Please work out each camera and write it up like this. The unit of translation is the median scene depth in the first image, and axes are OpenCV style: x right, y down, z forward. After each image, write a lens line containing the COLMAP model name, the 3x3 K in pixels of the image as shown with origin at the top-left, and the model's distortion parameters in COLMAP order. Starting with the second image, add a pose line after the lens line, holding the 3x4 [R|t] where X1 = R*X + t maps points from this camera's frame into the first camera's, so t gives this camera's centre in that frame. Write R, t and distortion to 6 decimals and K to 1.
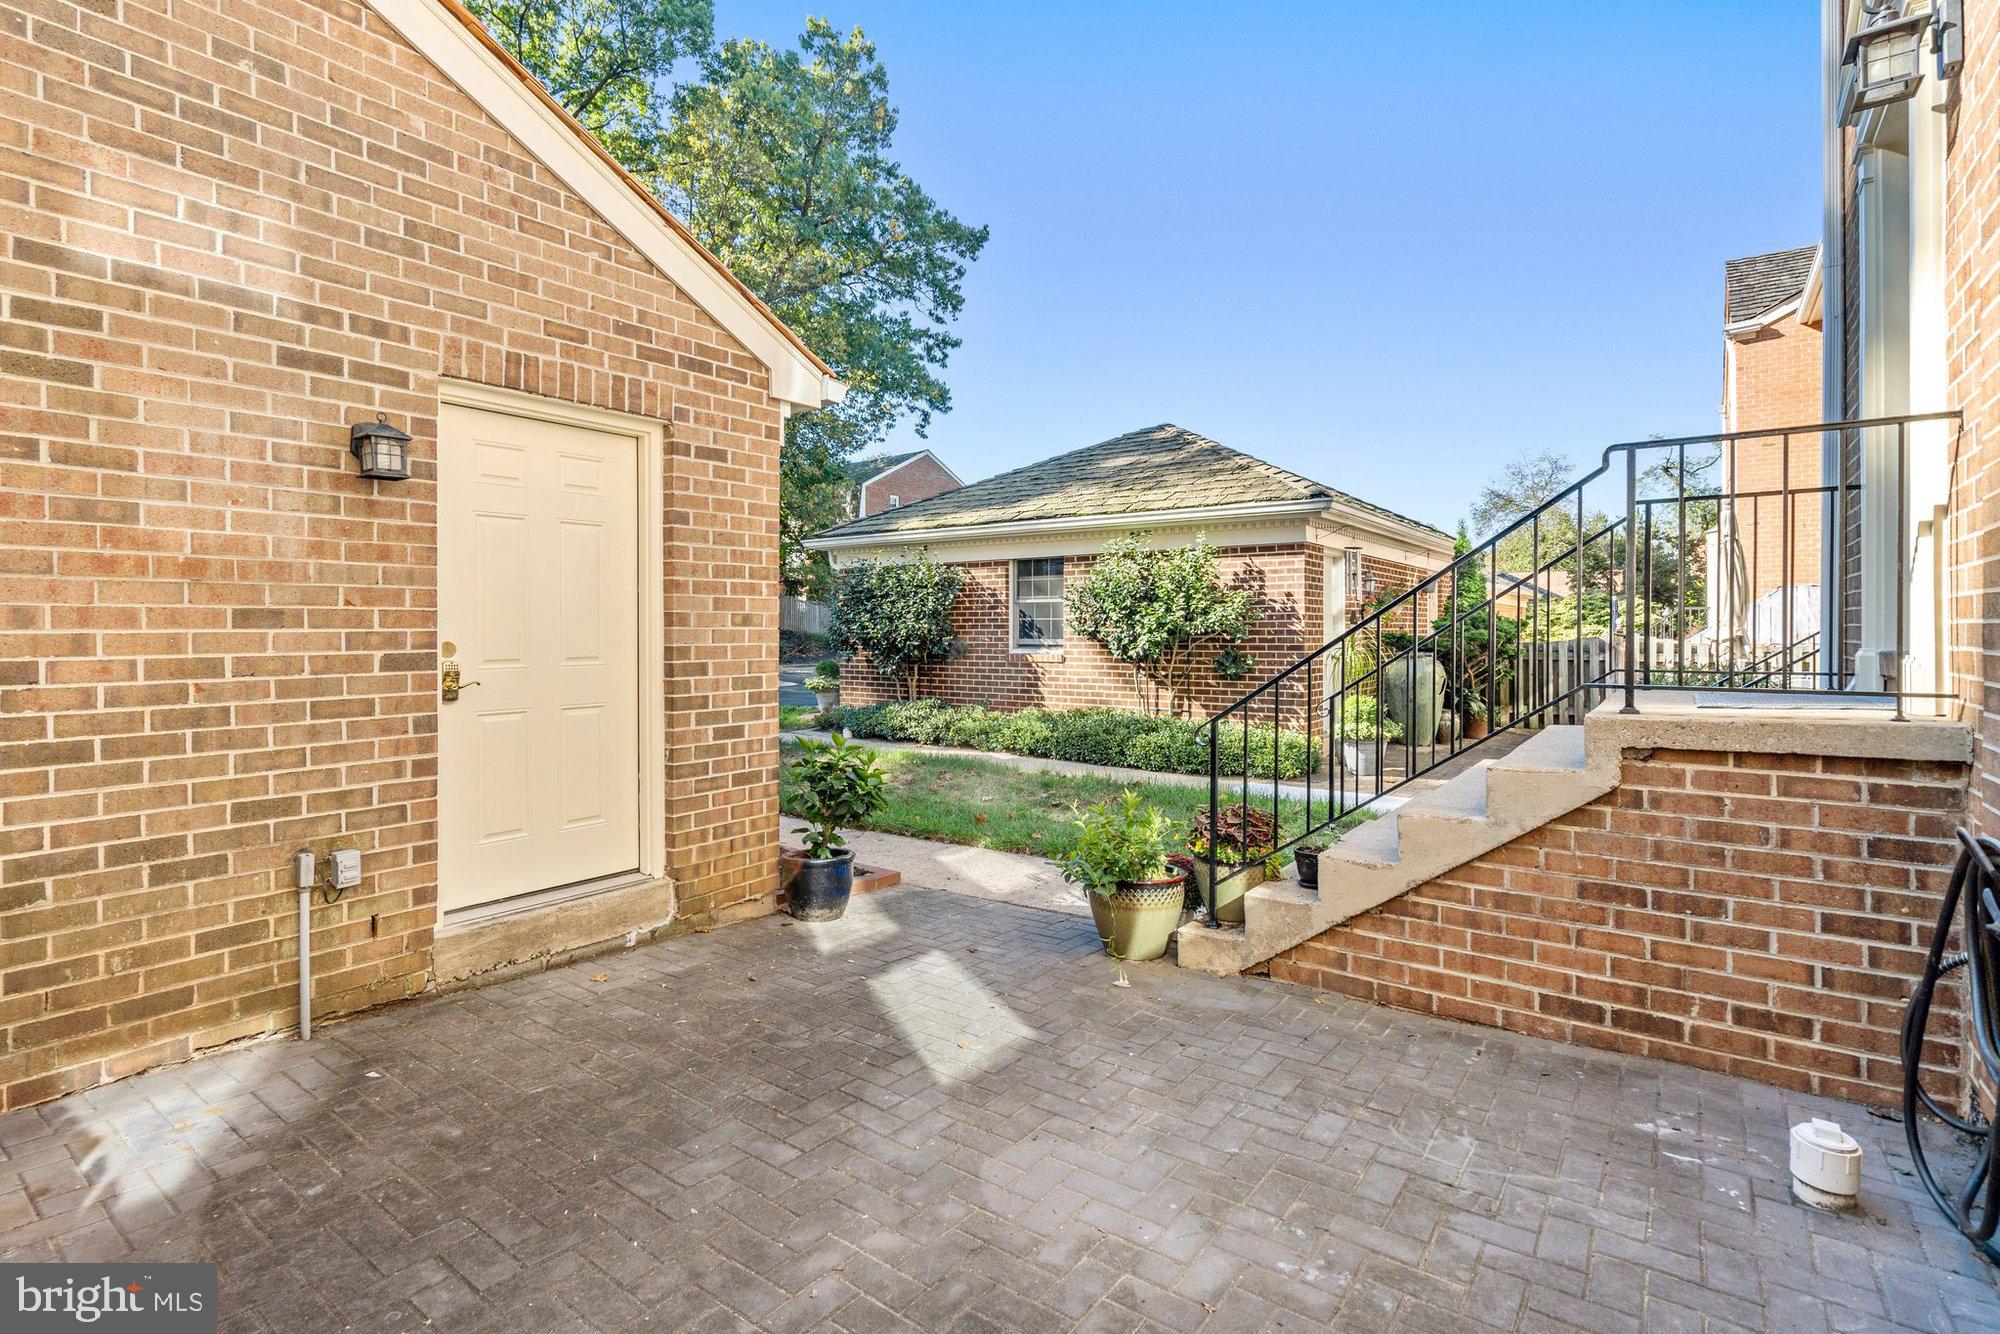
lens RADIAL K [[940.1, 0, 966.4], [0, 940.1, 633.4], [0, 0, 1]] dist [-0.000667, 0.000045]
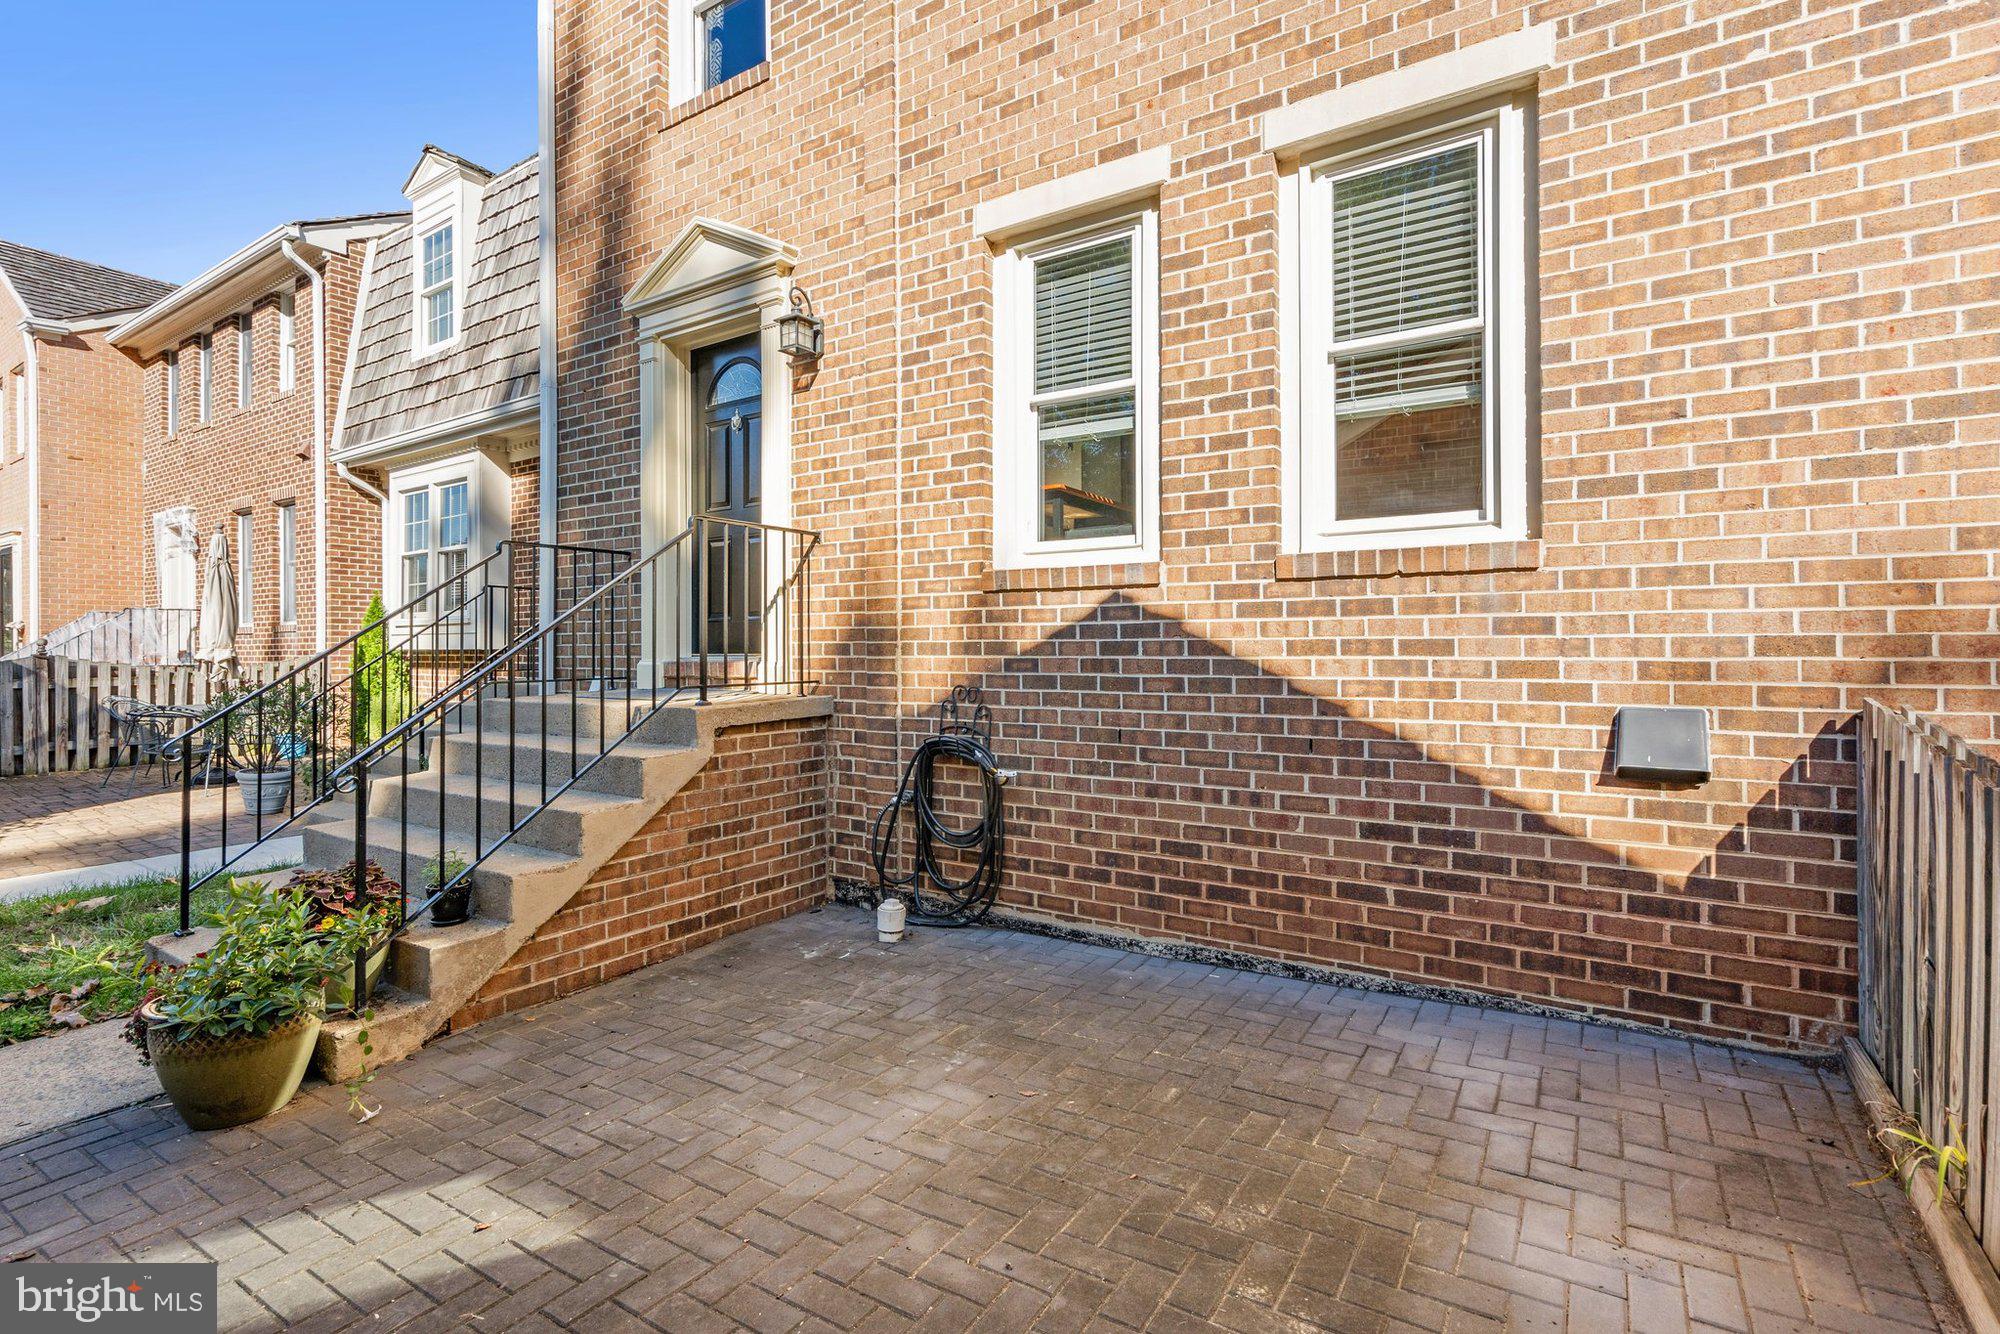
lens RADIAL K [[935.7, 0, 987.9], [0, 935.7, 642.4], [0, 0, 1]] dist [-0.001492, 0.001002]
pose [[-0.066681, 0.007671, 0.997745, -0.824377], [0.007887, 0.999943, -0.007161, 0.003021], [-0.997743, 0.007392, -0.066737, 0.734570]]
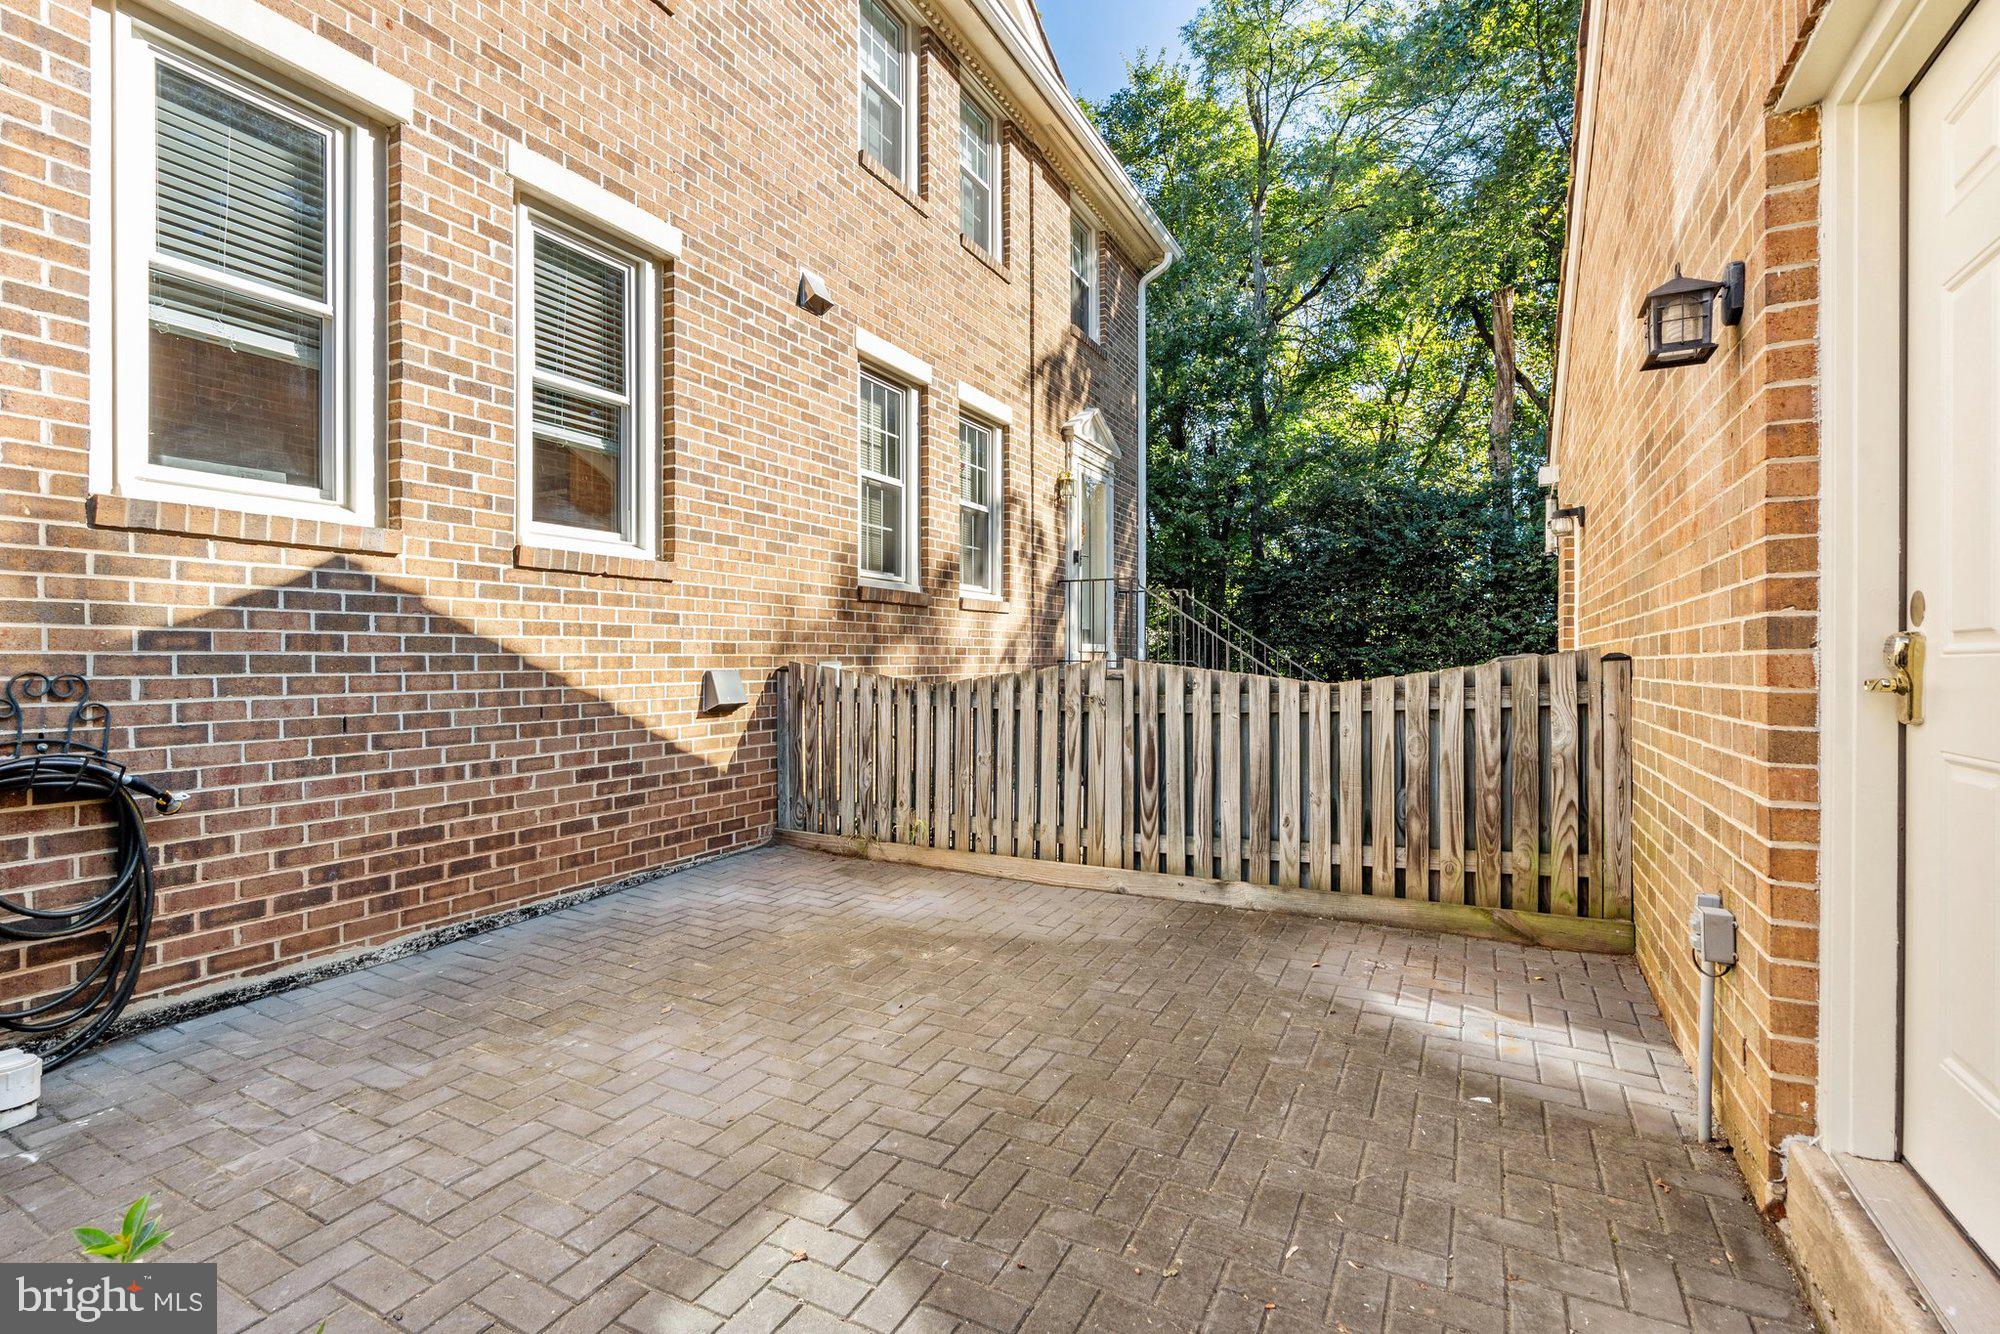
lens RADIAL K [[937.2, 0, 1005.1], [0, 937.2, 660.7], [0, 0, 1]] dist [-0.000569, 0.000474]
pose [[-0.982734, 0.003020, -0.185000, -0.024754], [0.002063, 0.999983, 0.005366, 0.049081], [0.185013, 0.004892, -0.982724, 1.813124]]
